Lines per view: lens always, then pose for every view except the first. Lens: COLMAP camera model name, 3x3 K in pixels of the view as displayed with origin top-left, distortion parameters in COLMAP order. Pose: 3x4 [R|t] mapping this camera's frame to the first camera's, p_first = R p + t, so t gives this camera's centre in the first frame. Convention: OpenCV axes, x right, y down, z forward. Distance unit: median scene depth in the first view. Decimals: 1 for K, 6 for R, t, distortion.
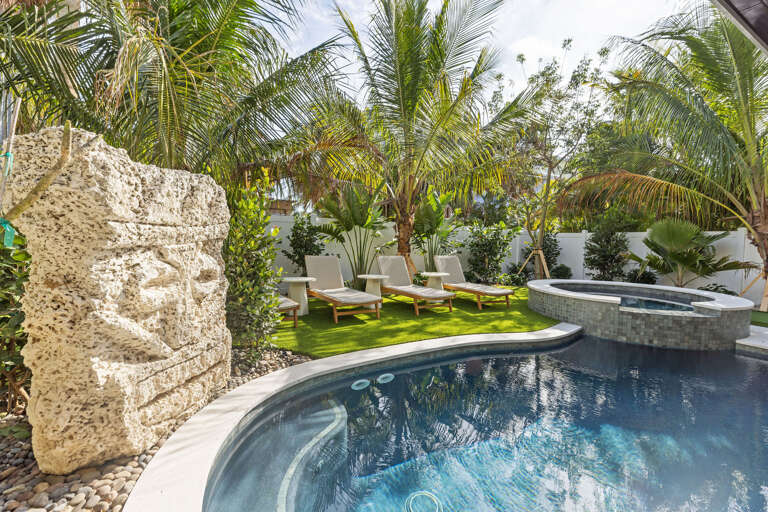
lens RADIAL K [[353.8, 0, 384.0], [0, 353.8, 256.0], [0, 0, 1]] dist [-0.000460, -0.000074]
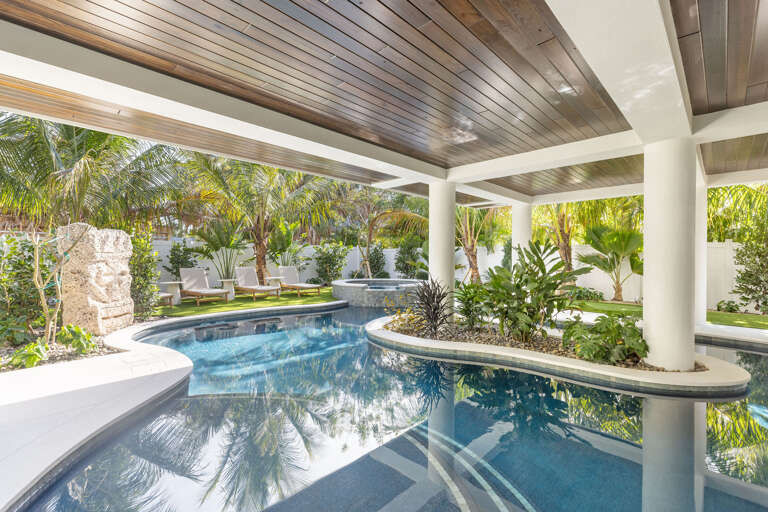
lens RADIAL K [[353.8, 0, 384.0], [0, 353.8, 256.0], [0, 0, 1]] dist [-0.000460, -0.000074]
pose [[0.963499, -0.024127, 0.266621, 0.171240], [0.035972, 0.998567, -0.039630, 0.029961], [-0.265282, 0.047774, 0.962986, -0.542645]]
